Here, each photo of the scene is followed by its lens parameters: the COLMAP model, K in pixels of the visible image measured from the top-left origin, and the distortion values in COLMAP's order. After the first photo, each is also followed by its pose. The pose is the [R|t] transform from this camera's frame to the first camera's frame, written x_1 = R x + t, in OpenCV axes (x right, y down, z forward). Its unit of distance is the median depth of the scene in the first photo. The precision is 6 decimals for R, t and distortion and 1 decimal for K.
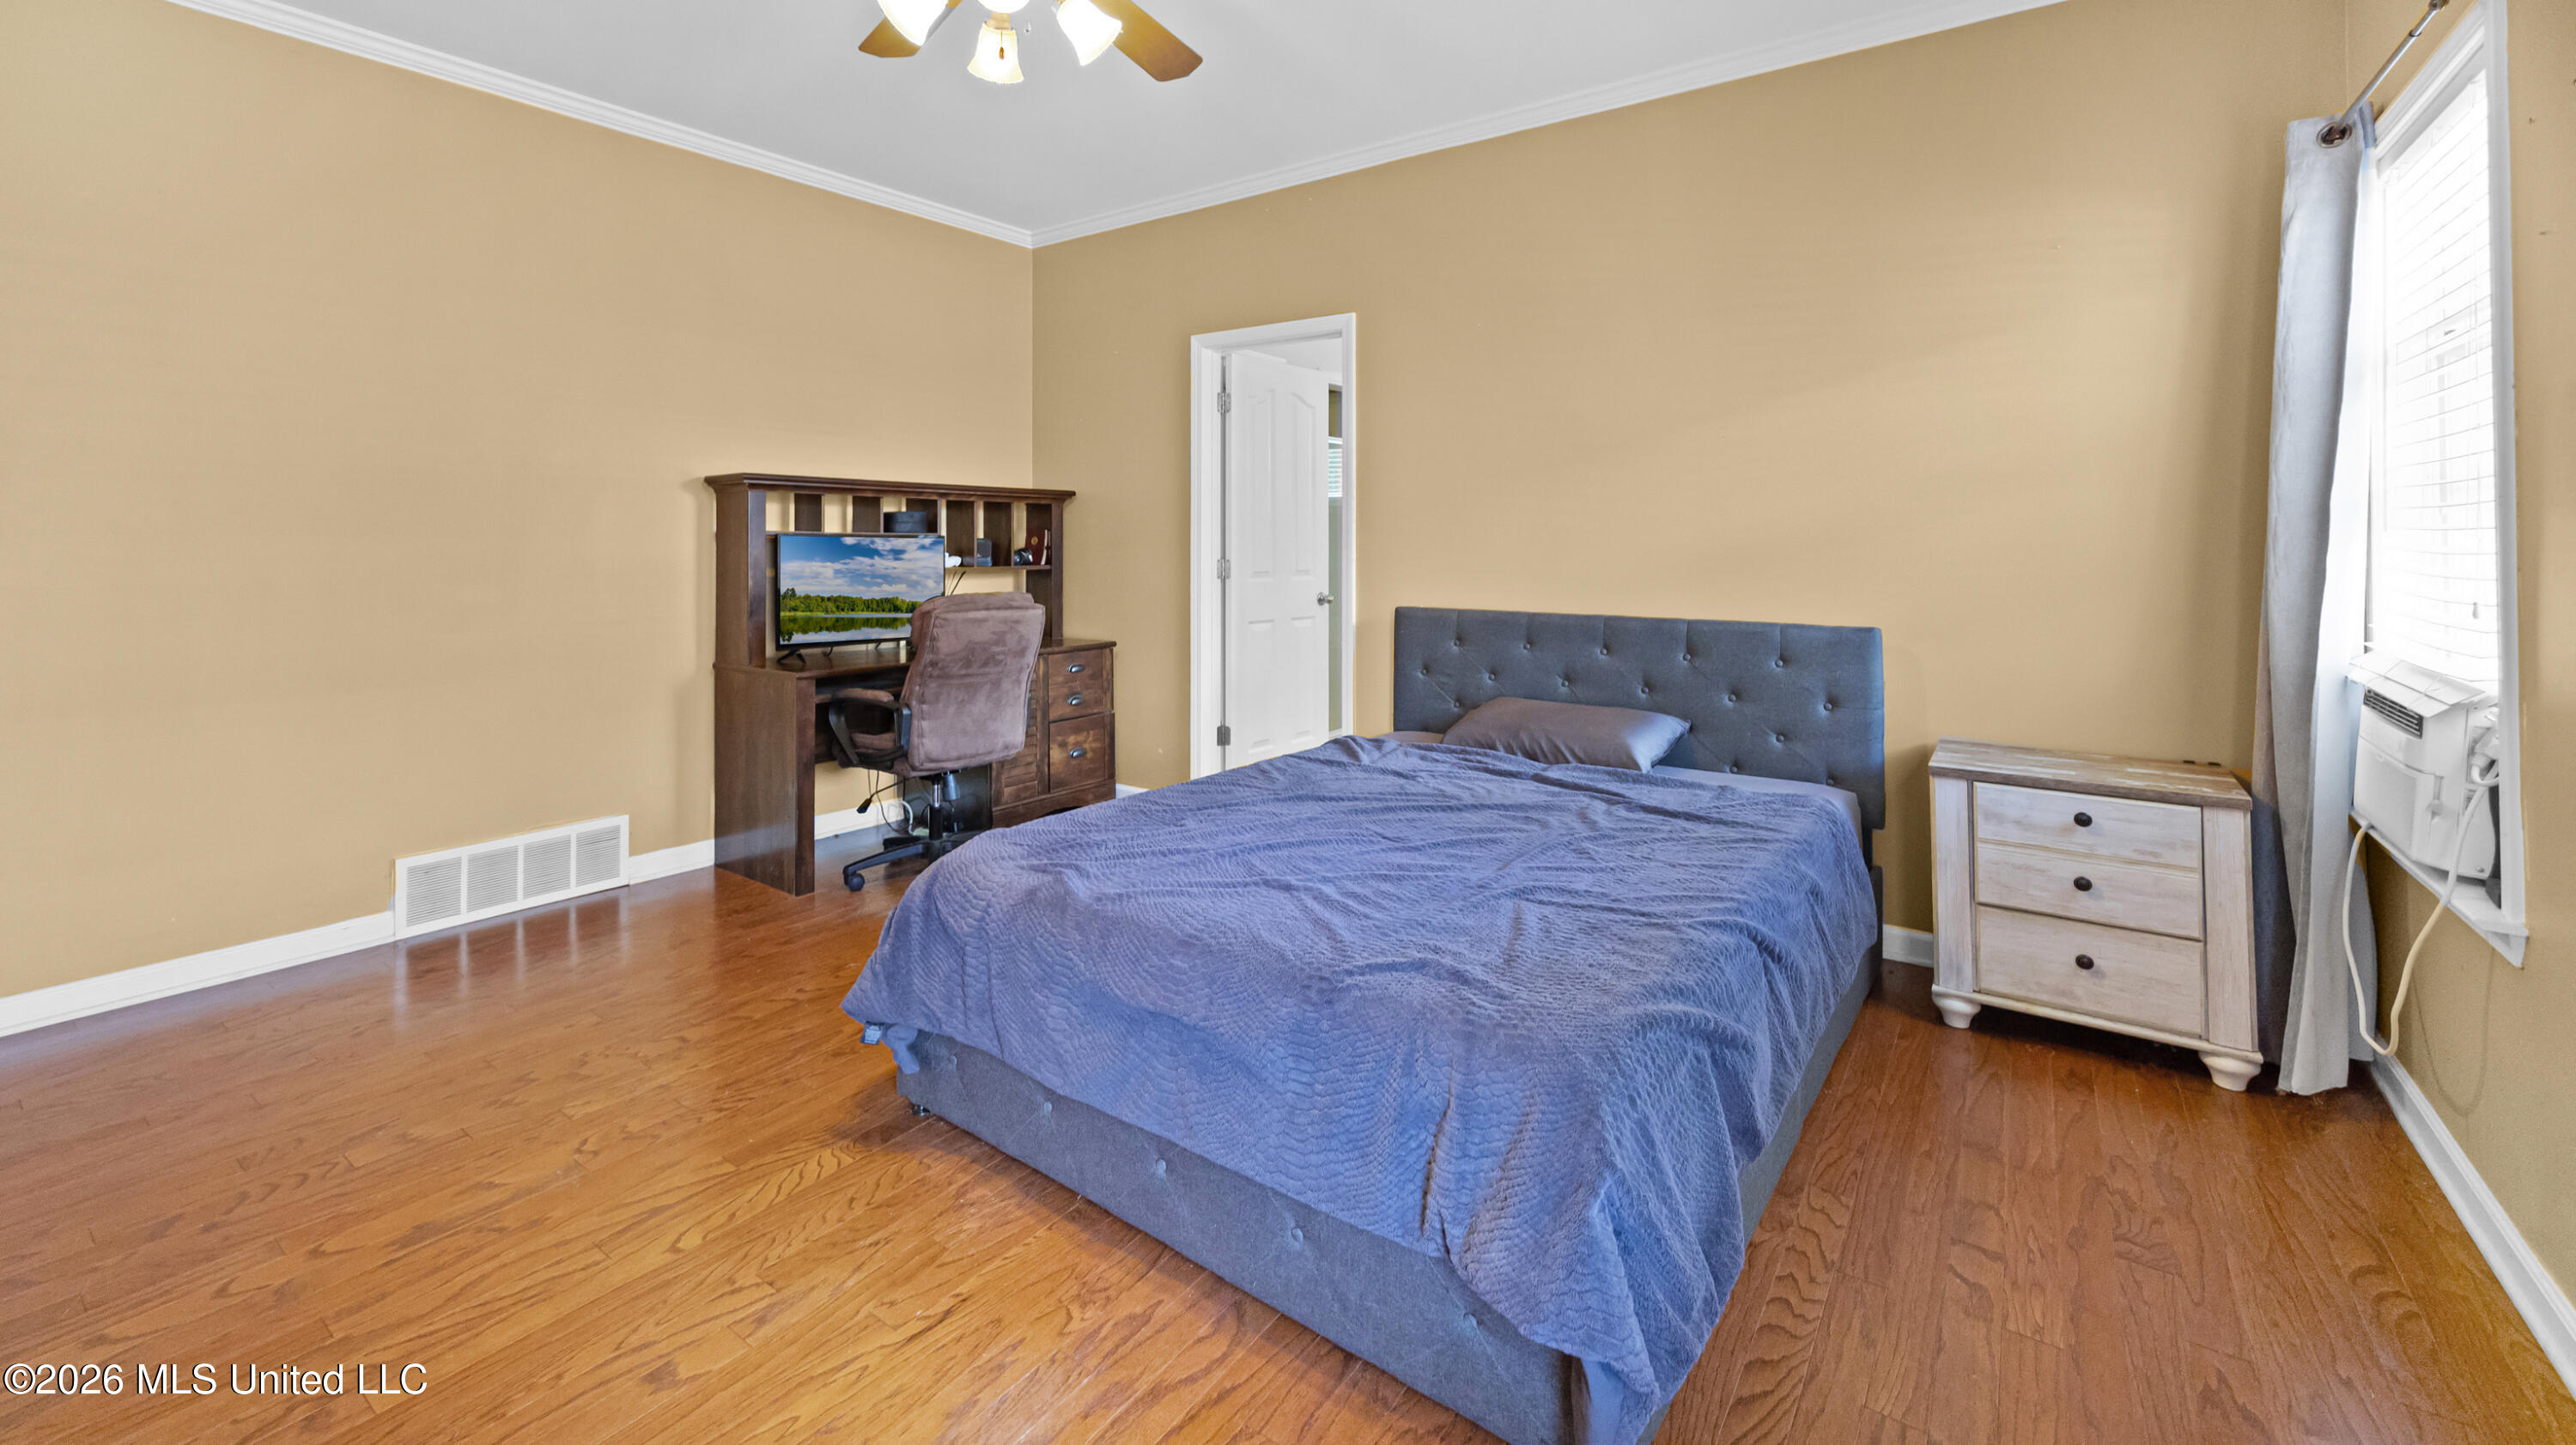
lens RADIAL K [[1017.4, 0, 1232.2], [0, 1017.4, 708.2], [0, 0, 1]] dist [0.001428, 0.000166]
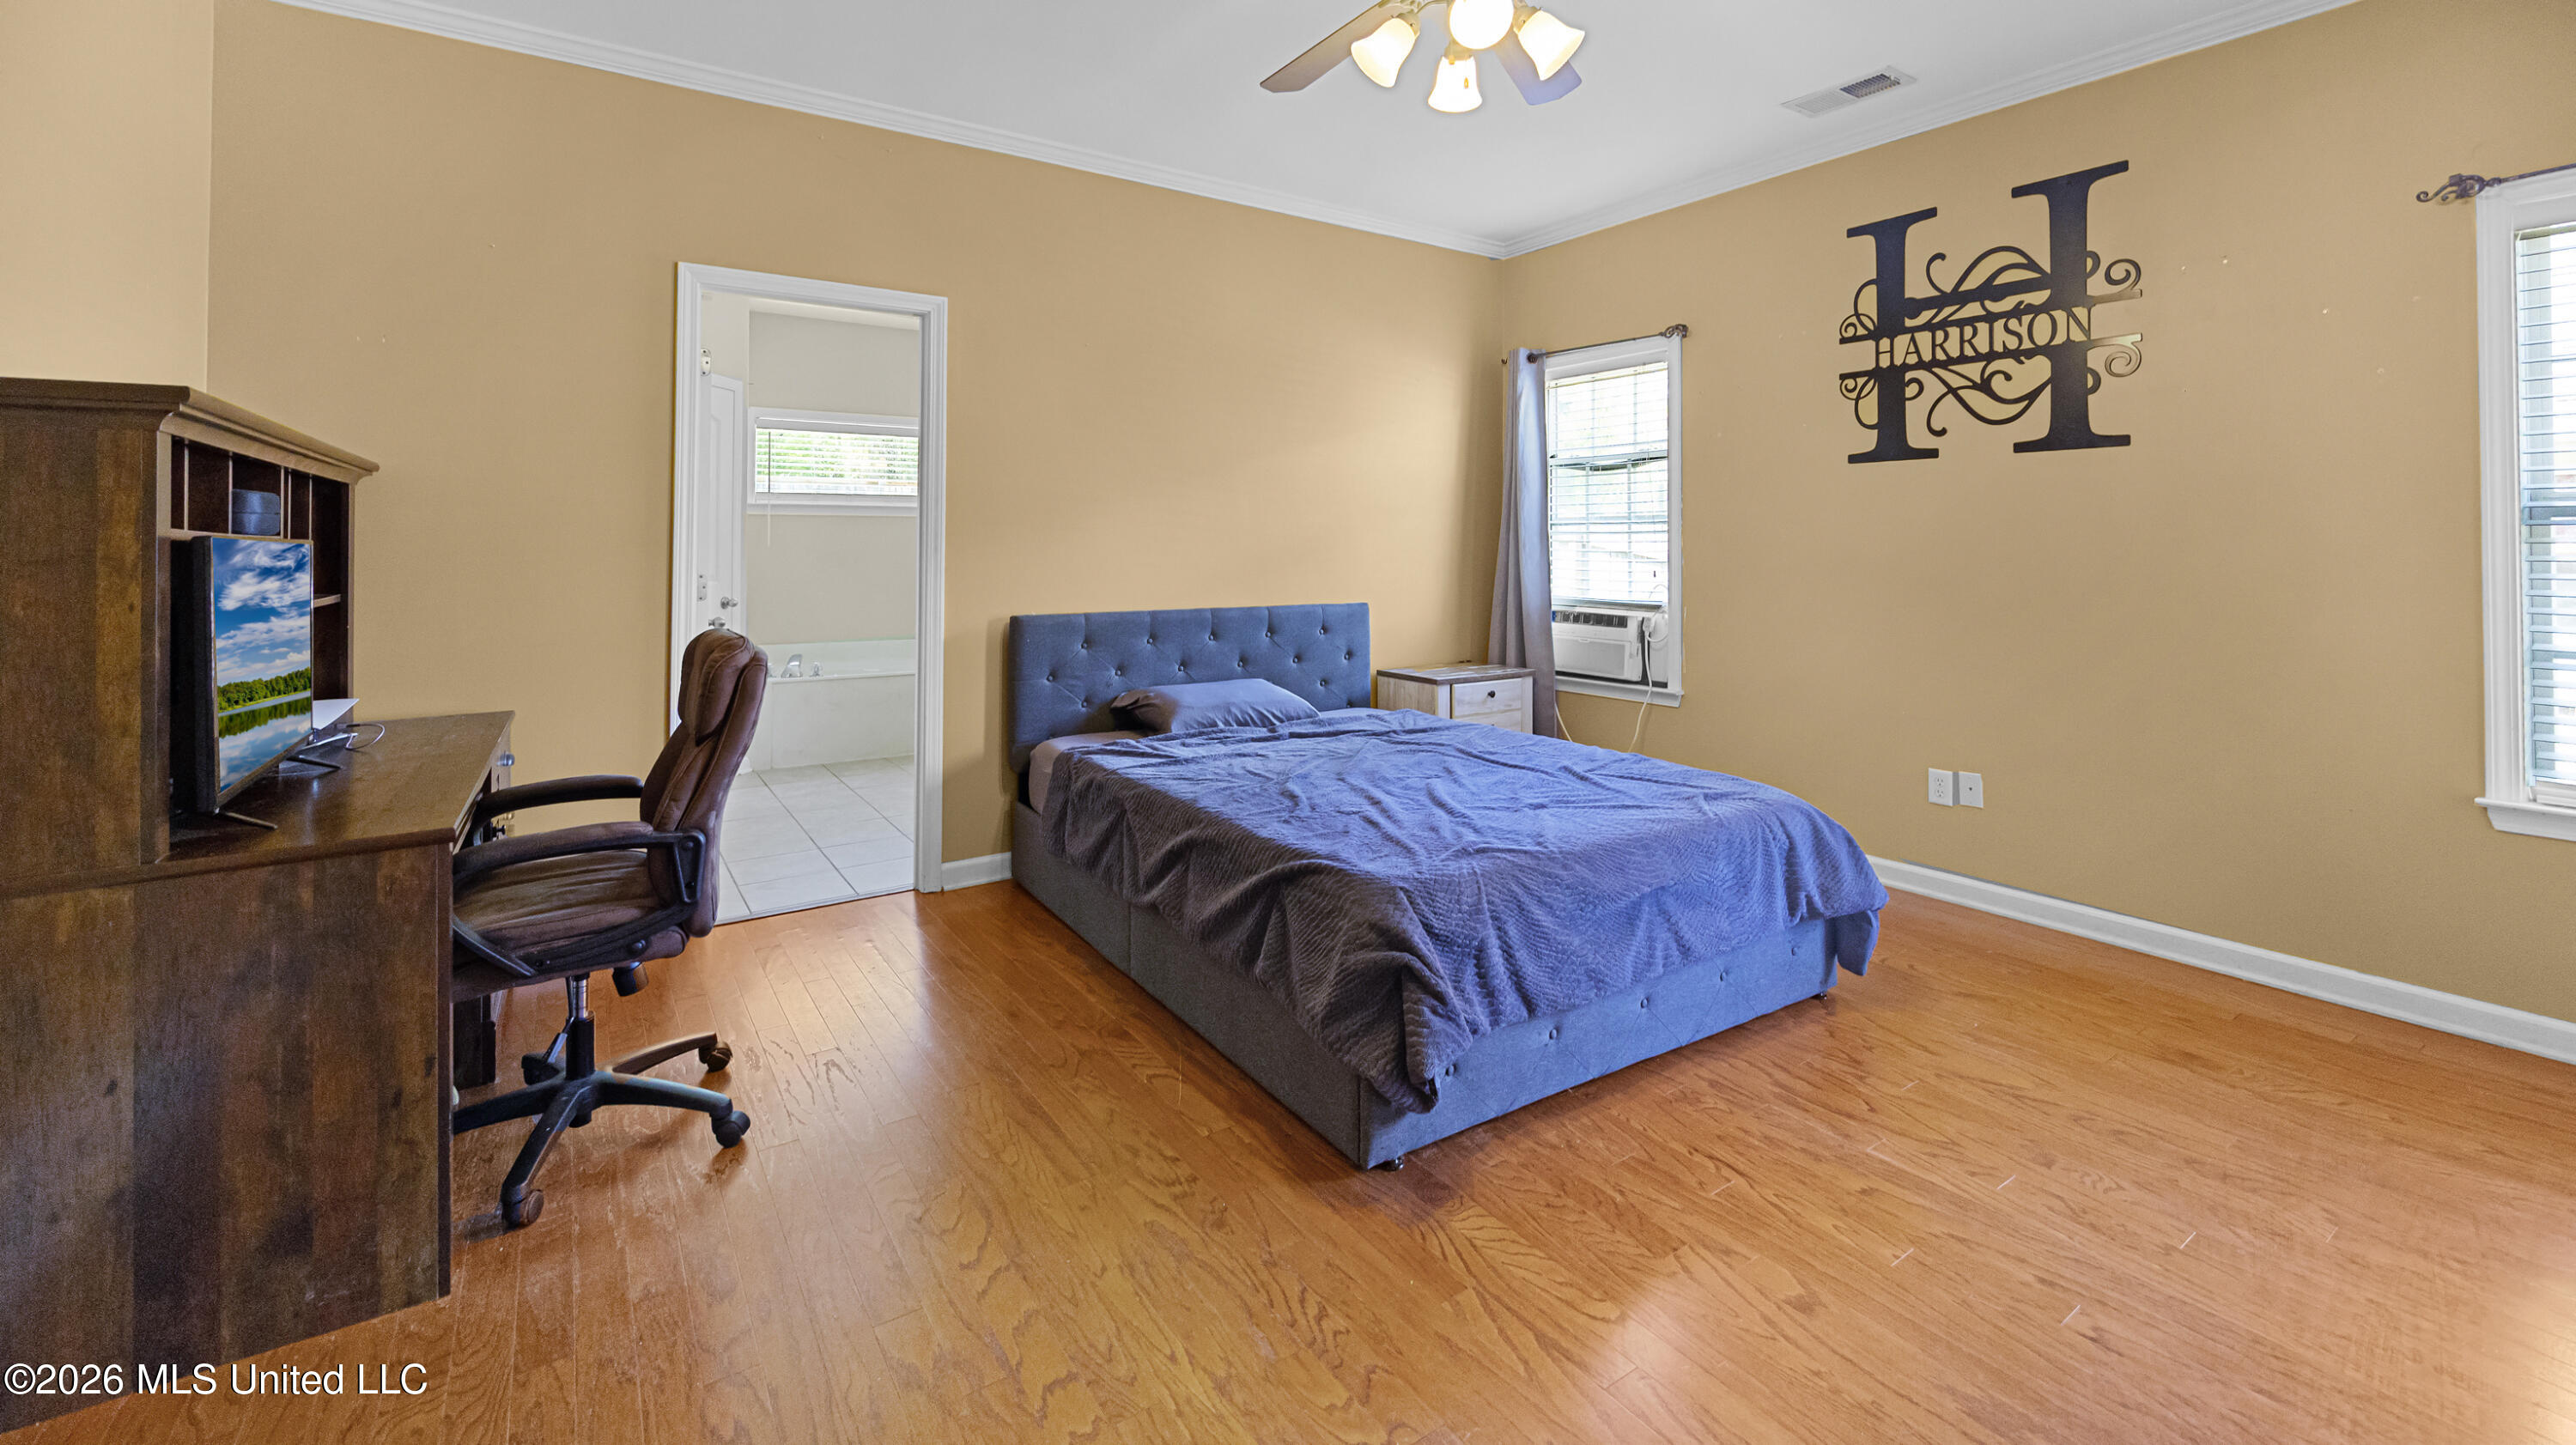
lens RADIAL K [[1014.5, 0, 1294.1], [0, 1014.5, 730.9], [0, 0, 1]] dist [-0.000277, -0.000063]
pose [[0.346209, -0.167741, 0.923040, -1.216106], [0.156305, 0.980447, 0.119547, -0.124252], [-0.925045, 0.102887, 0.365659, 0.765741]]
